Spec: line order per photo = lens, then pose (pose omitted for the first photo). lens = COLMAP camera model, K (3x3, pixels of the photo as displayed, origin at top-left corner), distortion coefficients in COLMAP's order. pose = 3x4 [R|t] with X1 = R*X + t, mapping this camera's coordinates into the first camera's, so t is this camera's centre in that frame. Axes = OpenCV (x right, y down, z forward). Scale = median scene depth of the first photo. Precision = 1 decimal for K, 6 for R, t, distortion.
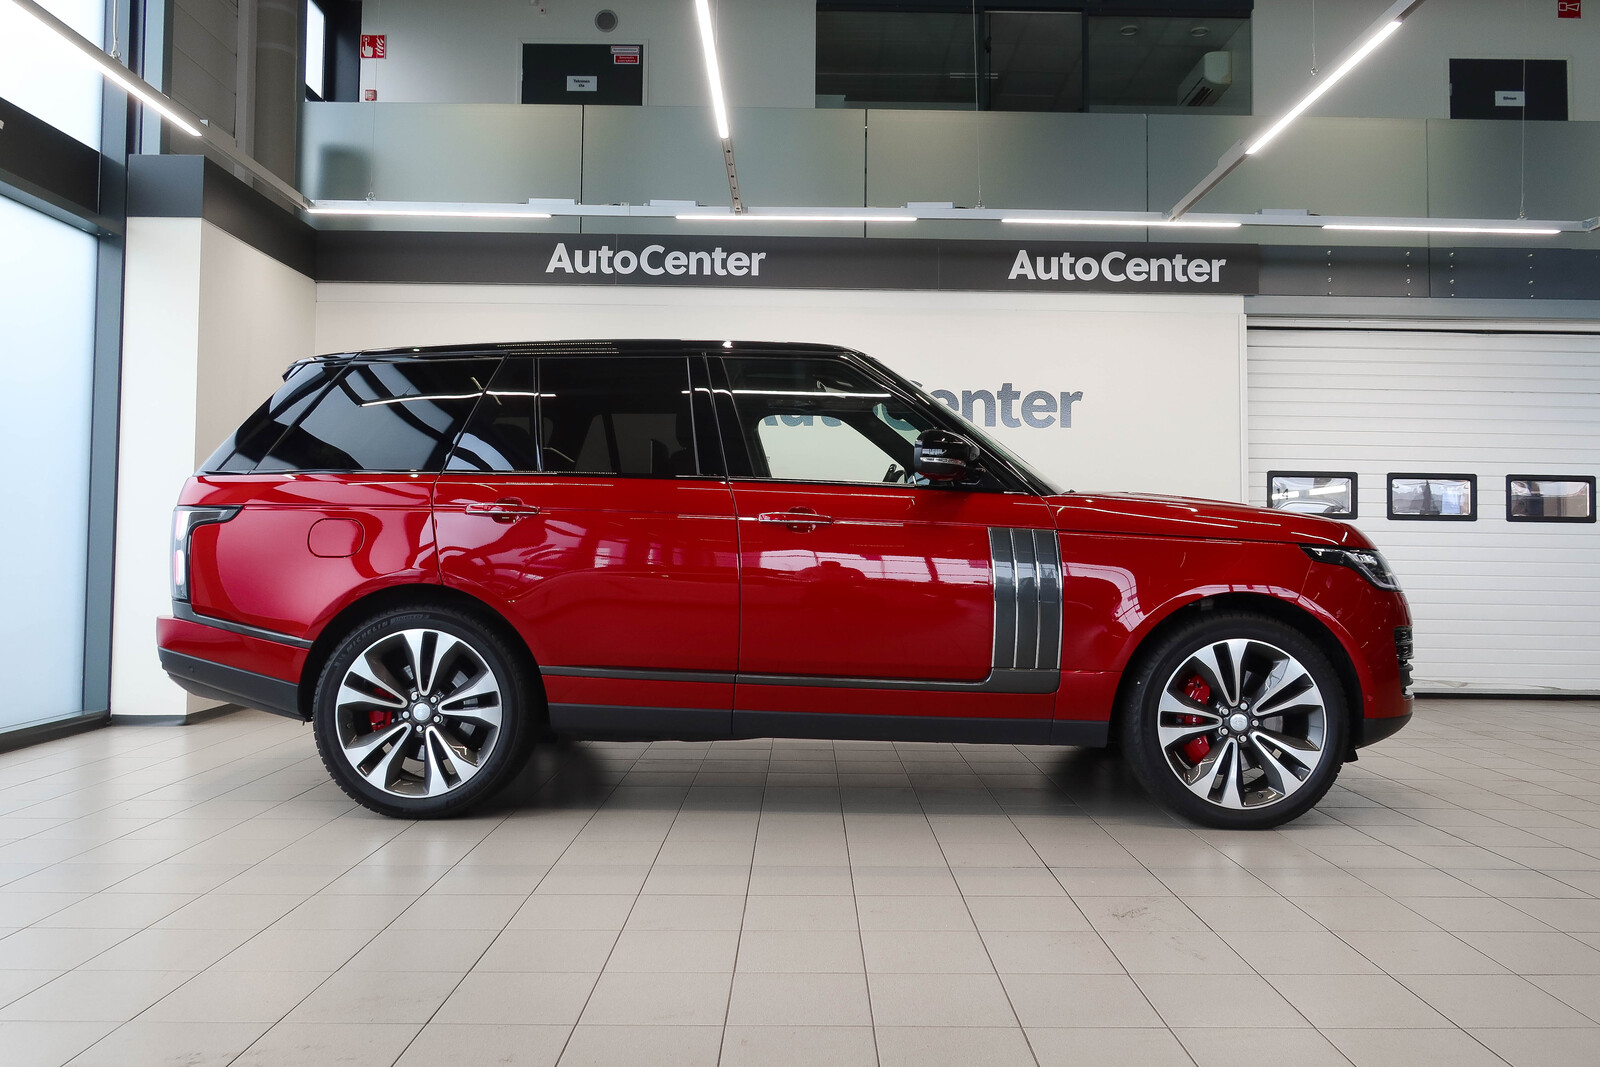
lens RADIAL K [[1158.6, 0, 800.4], [0, 1158.6, 527.5], [0, 0, 1]] dist [-0.014739, 0.003717]
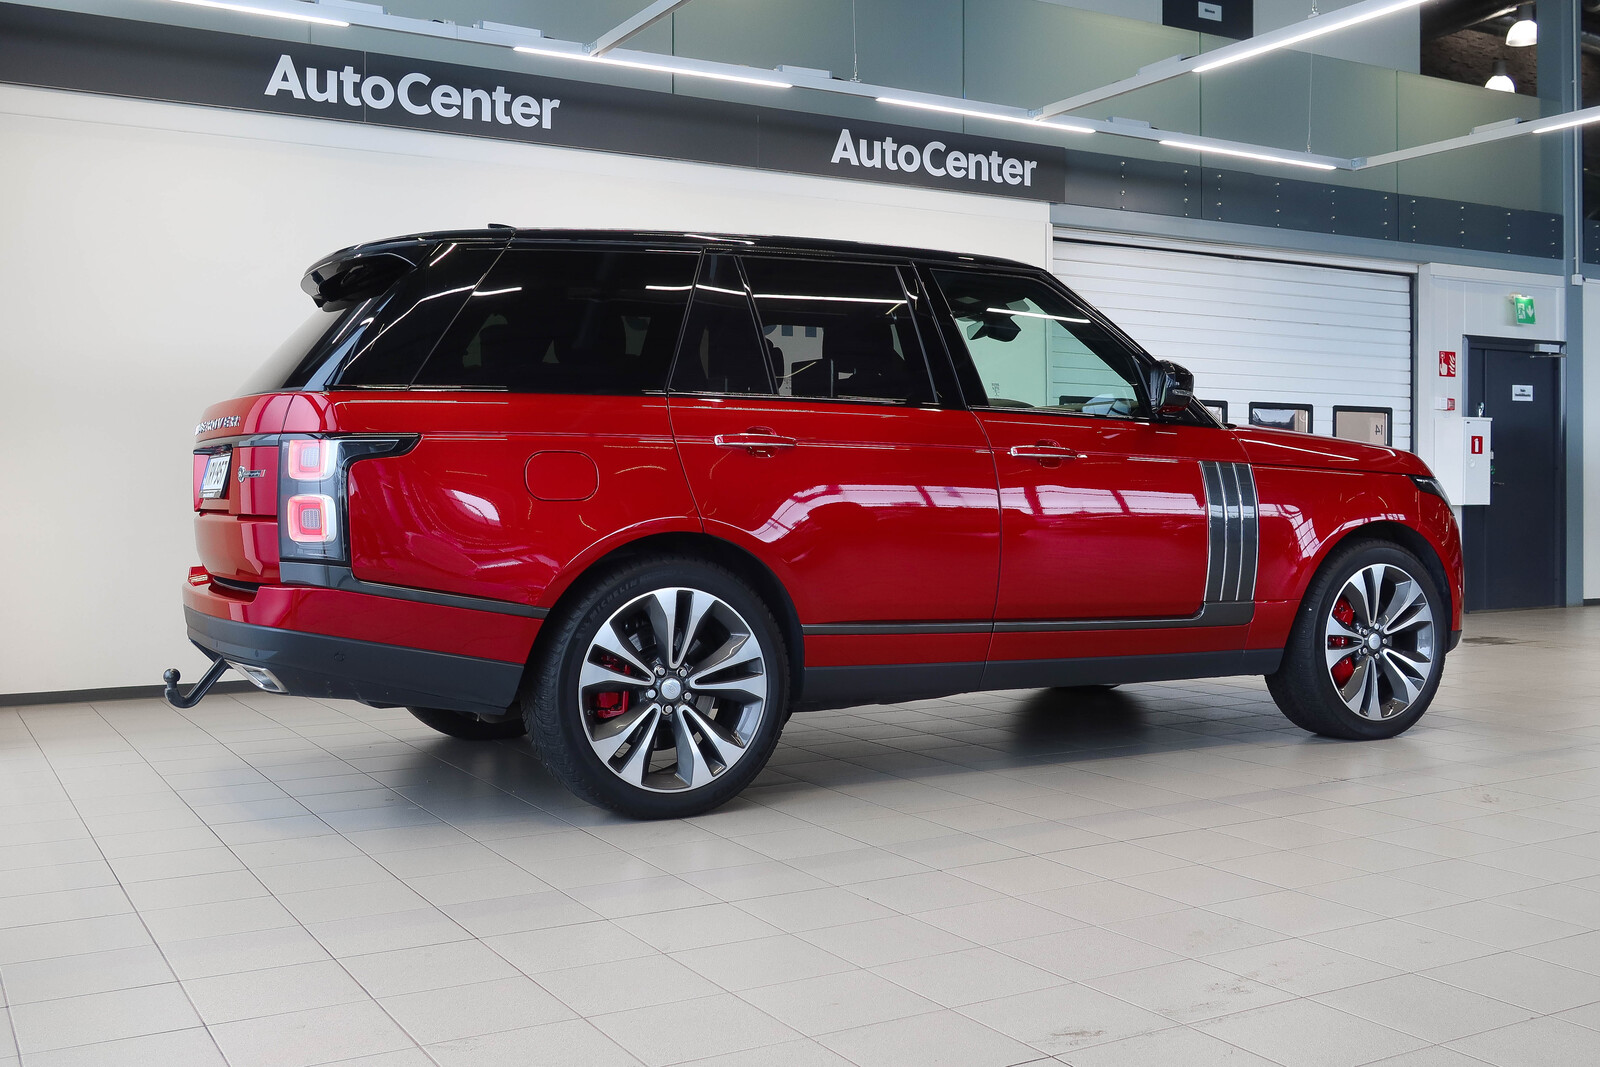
lens RADIAL K [[1574.8, 0, 792.1], [0, 1574.8, 536.9], [0, 0, 1]] dist [-0.009832, 0.000000]
pose [[0.872382, -0.026902, 0.488084, -0.766256], [-0.000349, 0.998450, 0.055655, -0.009168], [-0.488825, -0.048722, 0.871020, -0.006194]]
